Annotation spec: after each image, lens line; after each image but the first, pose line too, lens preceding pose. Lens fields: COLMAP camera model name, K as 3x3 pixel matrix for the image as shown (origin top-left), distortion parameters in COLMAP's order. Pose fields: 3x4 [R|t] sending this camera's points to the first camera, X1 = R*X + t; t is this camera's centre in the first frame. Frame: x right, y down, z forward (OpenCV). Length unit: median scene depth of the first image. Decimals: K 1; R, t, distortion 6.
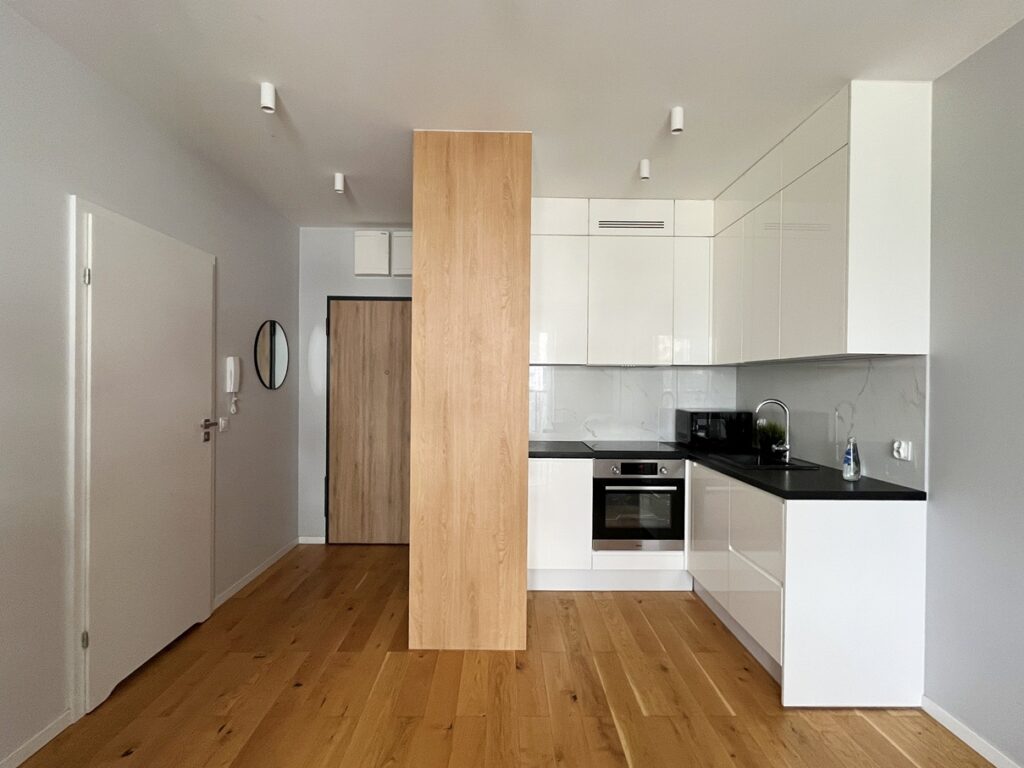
lens RADIAL K [[489.9, 0, 512.5], [0, 489.9, 382.4], [0, 0, 1]] dist [-0.004034, 0.000391]
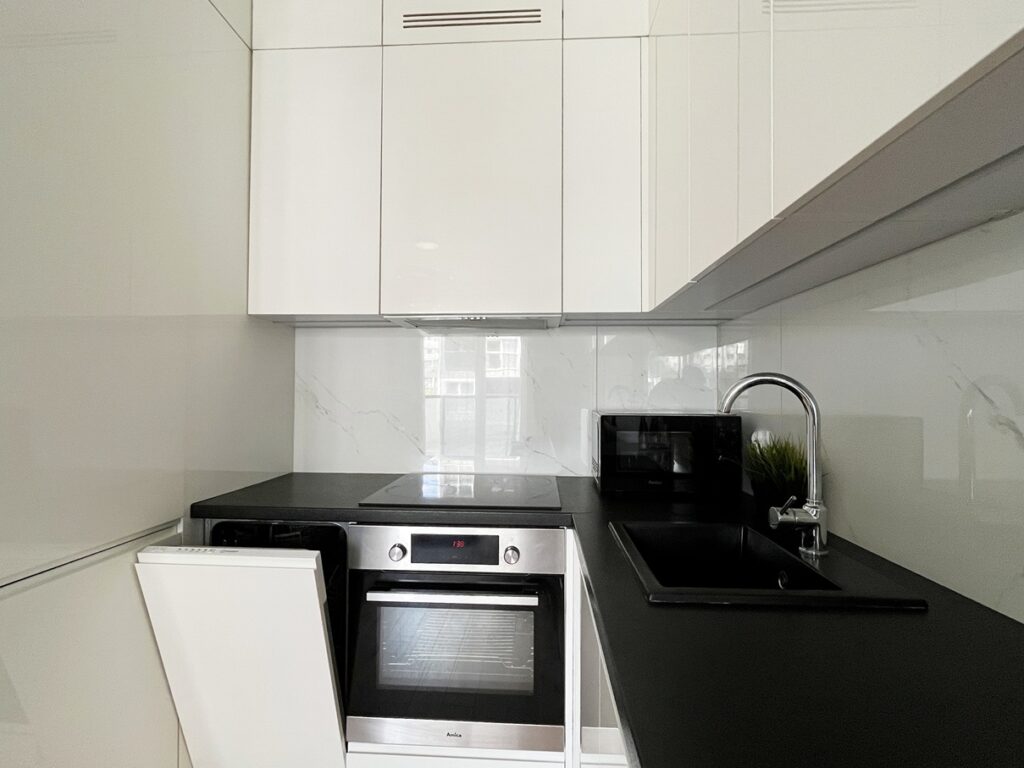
lens RADIAL K [[489.9, 0, 515.2], [0, 489.9, 385.3], [0, 0, 1]] dist [-0.004034, 0.000391]
pose [[0.997963, -0.005768, -0.063538, 0.342684], [0.004627, 0.999825, -0.018100, 0.043914], [0.063632, 0.017769, 0.997815, 0.589188]]
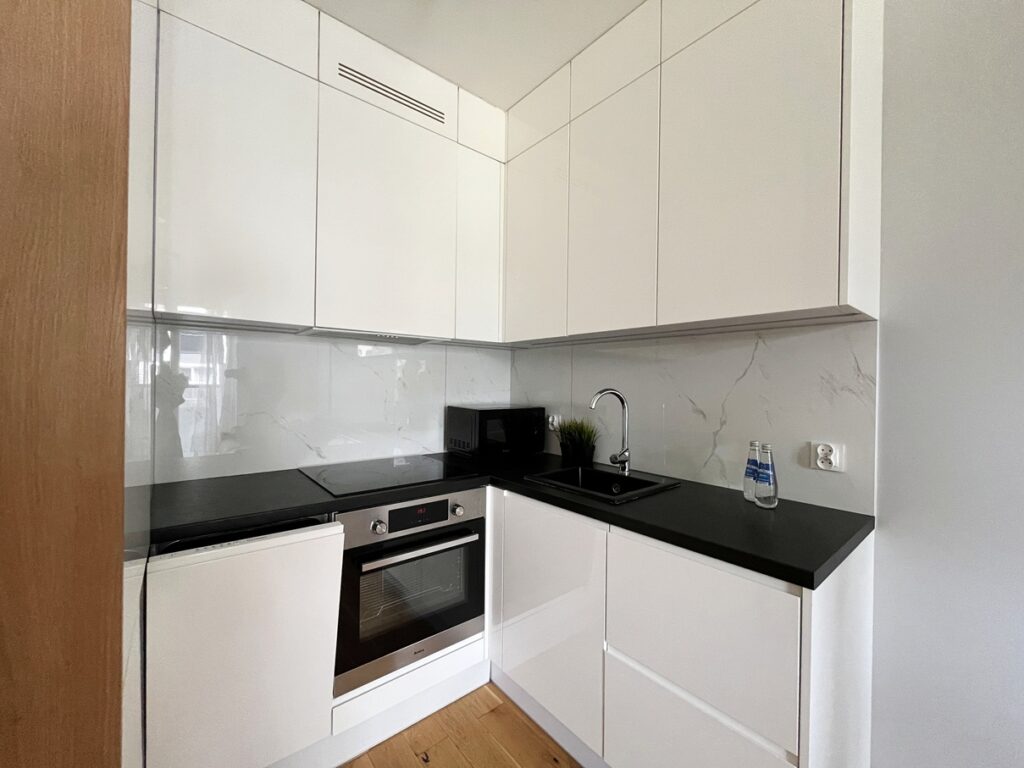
lens RADIAL K [[412.1, 0, 507.4], [0, 412.1, 384.1], [0, 0, 1]] dist [-0.003993, -0.000070]
pose [[0.781327, -0.000127, 0.624122, 0.042532], [-0.005778, 0.999956, 0.007437, 0.021714], [-0.624096, -0.009417, 0.781291, 0.576261]]
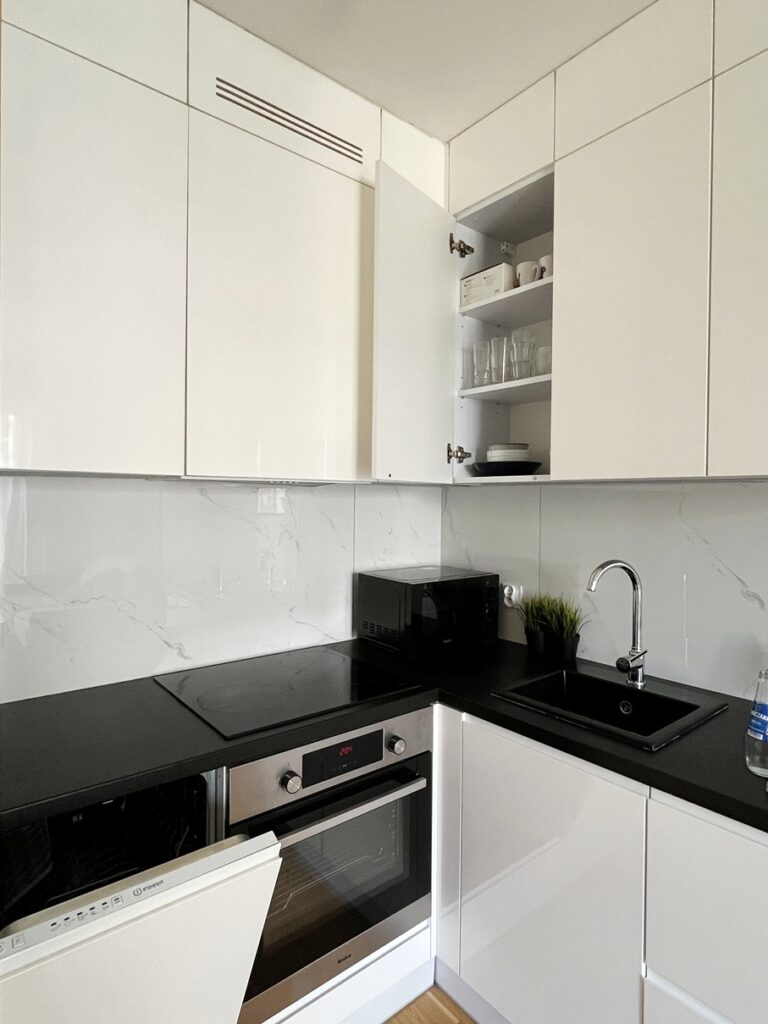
lens RADIAL K [[562.4, 0, 383.6], [0, 562.4, 506.4], [0, 0, 1]] dist [-0.004676, -0.000937]
pose [[0.783227, -0.008889, 0.621672, 0.015212], [-0.001921, 0.999858, 0.016717, -0.024546], [-0.621733, -0.014287, 0.783099, 0.653892]]
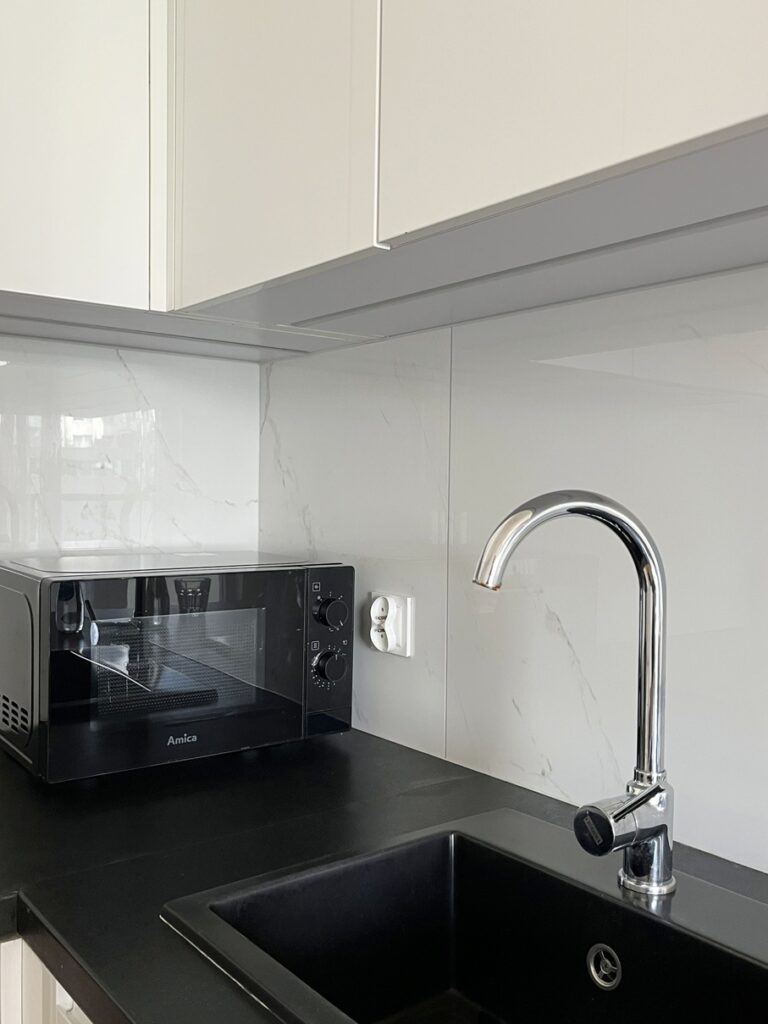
lens RADIAL K [[935.3, 0, 376.3], [0, 935.3, 512.4], [0, 0, 1]] dist [0.020475, 0.000000]
pose [[0.798859, -0.011431, 0.601409, 0.286572], [-0.006537, 0.999595, 0.027682, 0.030117], [-0.601482, -0.026045, 0.798461, 0.742058]]
